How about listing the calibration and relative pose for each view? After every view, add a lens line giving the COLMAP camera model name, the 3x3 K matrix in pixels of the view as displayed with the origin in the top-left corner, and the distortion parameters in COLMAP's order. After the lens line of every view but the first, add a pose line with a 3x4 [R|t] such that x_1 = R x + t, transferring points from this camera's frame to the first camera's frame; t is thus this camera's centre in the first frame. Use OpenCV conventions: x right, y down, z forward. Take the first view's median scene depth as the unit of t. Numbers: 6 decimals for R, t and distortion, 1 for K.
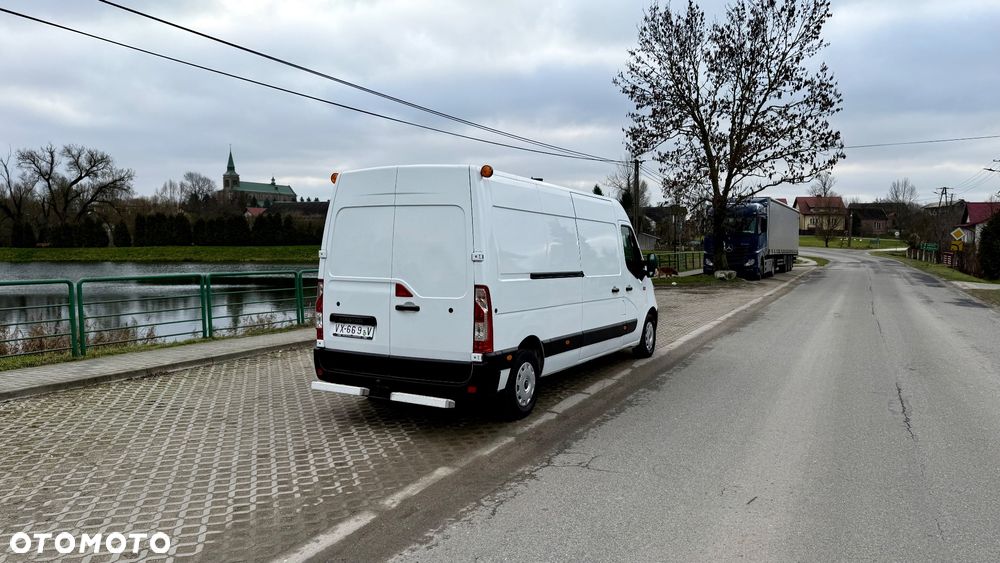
lens RADIAL K [[698.5, 0, 495.9], [0, 698.5, 287.1], [0, 0, 1]] dist [0.082969, -0.112557]
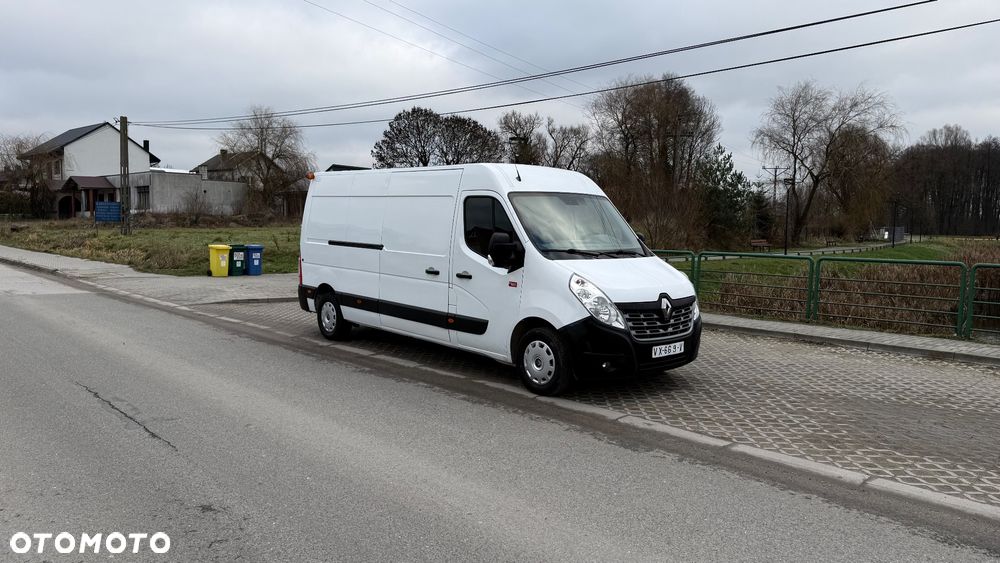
lens RADIAL K [[698.5, 0, 500.5], [0, 698.5, 278.1], [0, 0, 1]] dist [0.082969, -0.112557]
pose [[-0.339410, 0.062407, -0.938566, 1.289843], [-0.067964, 0.993562, 0.090641, -0.097807], [0.938180, 0.094553, -0.332983, 1.822298]]
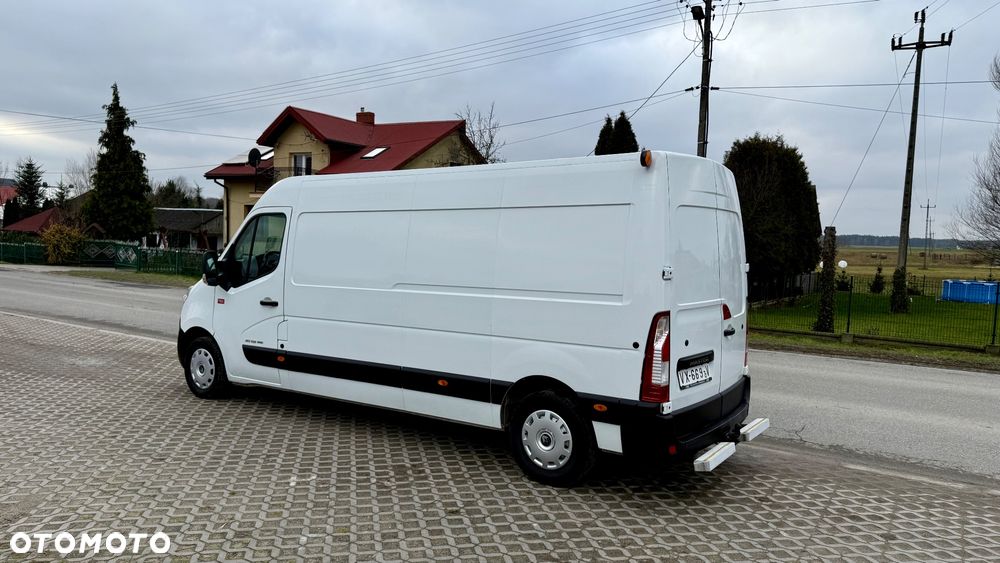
lens RADIAL K [[698.5, 0, 500.9], [0, 698.5, 280.8], [0, 0, 1]] dist [0.082969, -0.112557]
pose [[0.108744, -0.063411, 0.992045, -0.933407], [0.034050, 0.997615, 0.060035, -0.086179], [-0.993486, 0.027251, 0.110644, 1.097782]]
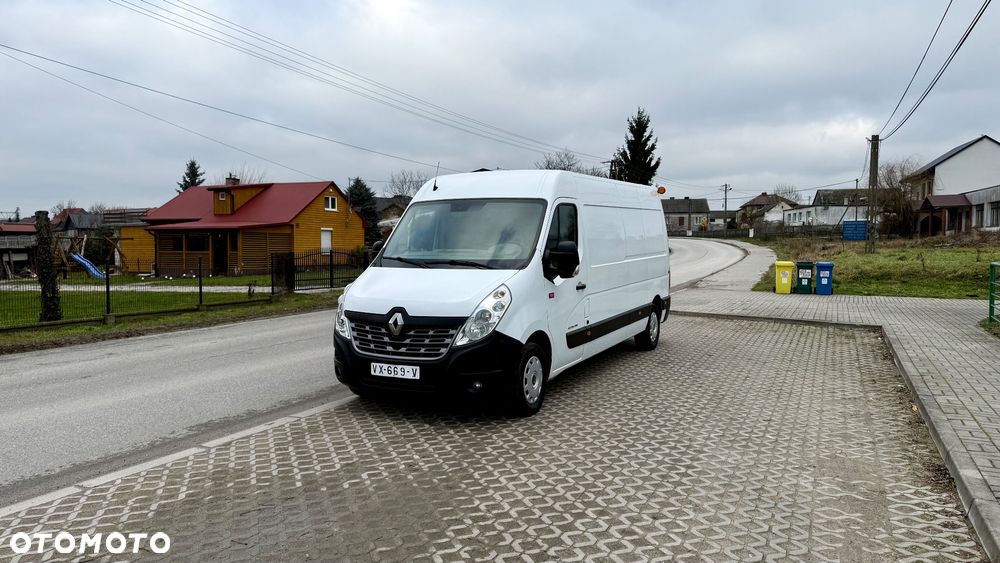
lens RADIAL K [[698.5, 0, 498.4], [0, 698.5, 277.1], [0, 0, 1]] dist [0.082969, -0.112557]
pose [[-0.999721, -0.003323, -0.023401, 0.164876], [-0.005895, 0.993833, 0.110730, -0.139025], [0.022888, 0.110837, -0.993575, 2.594910]]
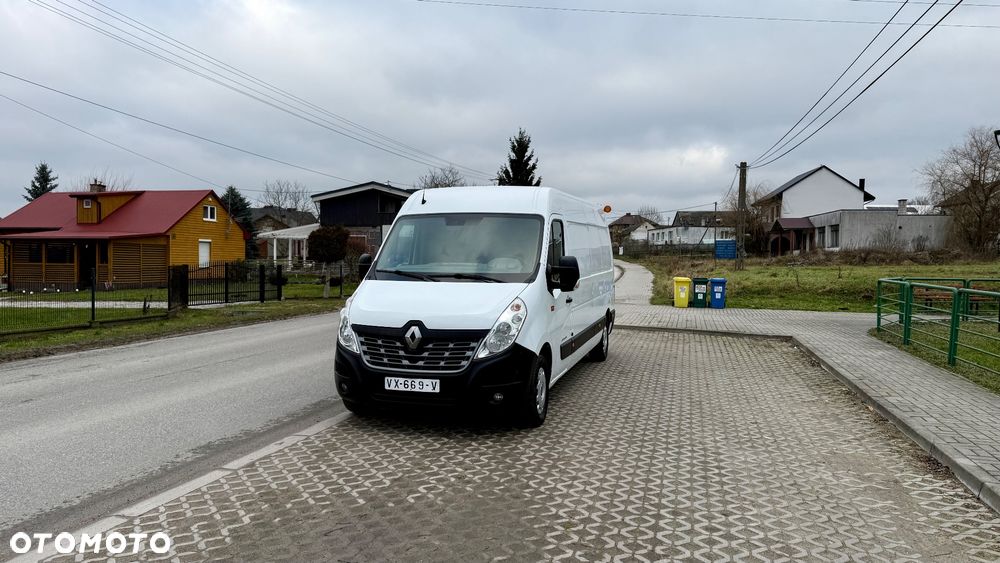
lens RADIAL K [[698.5, 0, 497.0], [0, 698.5, 274.5], [0, 0, 1]] dist [0.082969, -0.112557]
pose [[-0.979415, -0.009552, -0.201631, 0.349035], [-0.026739, 0.996217, 0.082689, -0.135804], [0.200078, 0.086378, -0.975965, 2.592618]]
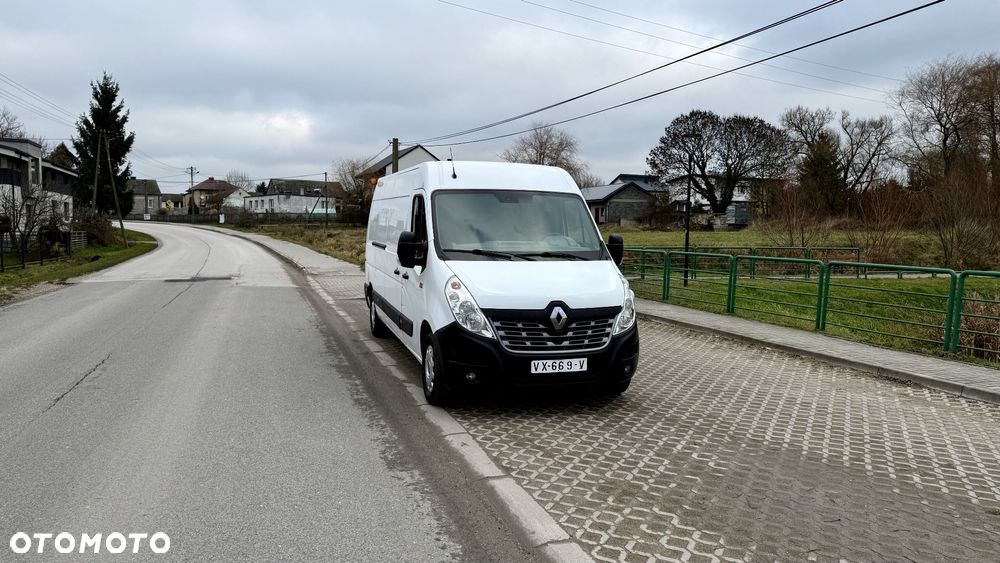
lens RADIAL K [[698.5, 0, 496.8], [0, 698.5, 271.9], [0, 0, 1]] dist [0.082969, -0.112557]
pose [[-0.701280, 0.028366, -0.712321, 0.947347], [-0.058962, 0.993477, 0.097611, -0.118632], [0.710444, 0.110452, -0.695033, 2.260559]]
